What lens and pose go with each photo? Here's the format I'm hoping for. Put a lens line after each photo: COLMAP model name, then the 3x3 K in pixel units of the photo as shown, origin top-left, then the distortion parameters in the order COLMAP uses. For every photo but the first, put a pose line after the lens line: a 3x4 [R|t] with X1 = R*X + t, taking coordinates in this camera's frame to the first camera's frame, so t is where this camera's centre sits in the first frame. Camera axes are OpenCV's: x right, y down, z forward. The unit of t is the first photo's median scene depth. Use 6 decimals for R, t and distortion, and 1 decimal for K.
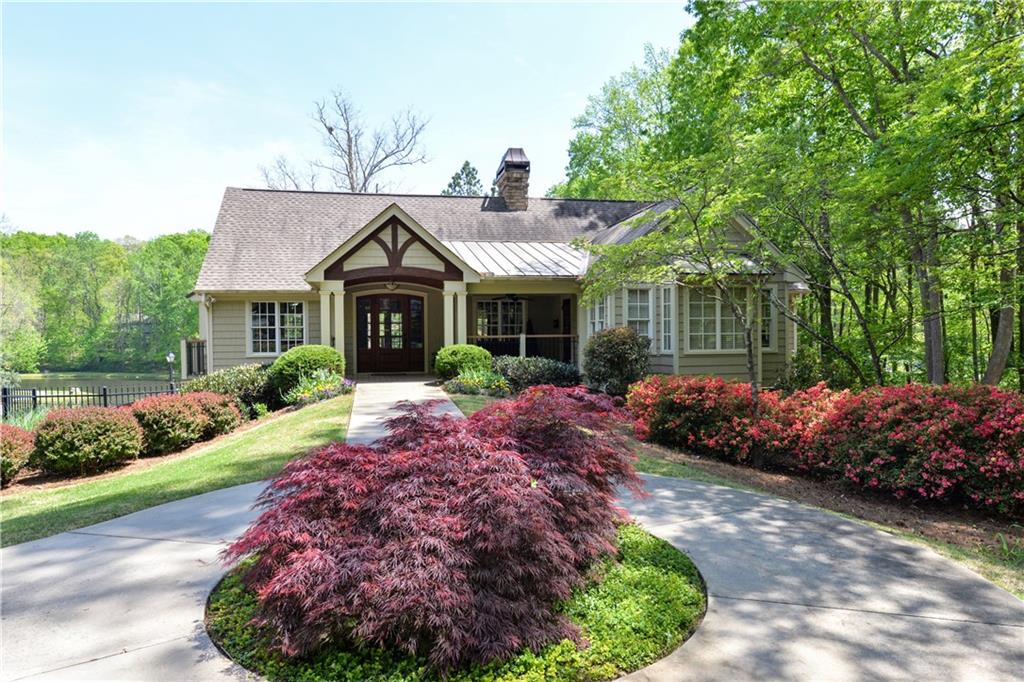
lens RADIAL K [[717.5, 0, 512.0], [0, 717.5, 341.0], [0, 0, 1]] dist [0.000565, -0.000522]
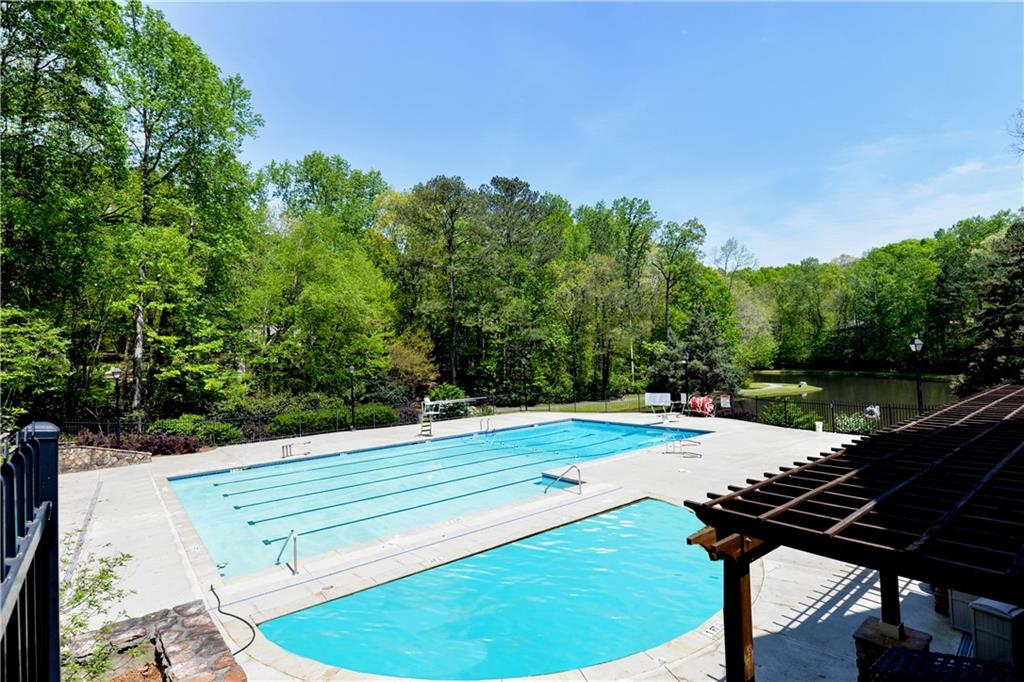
lens RADIAL K [[507.0, 0, 532.5], [0, 507.0, 344.0], [0, 0, 1]] dist [-0.001068, 0.000079]
pose [[0.502644, -0.034248, -0.863815, -0.075677], [0.026107, 0.999361, -0.024431, 0.007907], [0.864099, -0.010272, 0.503216, 0.135662]]
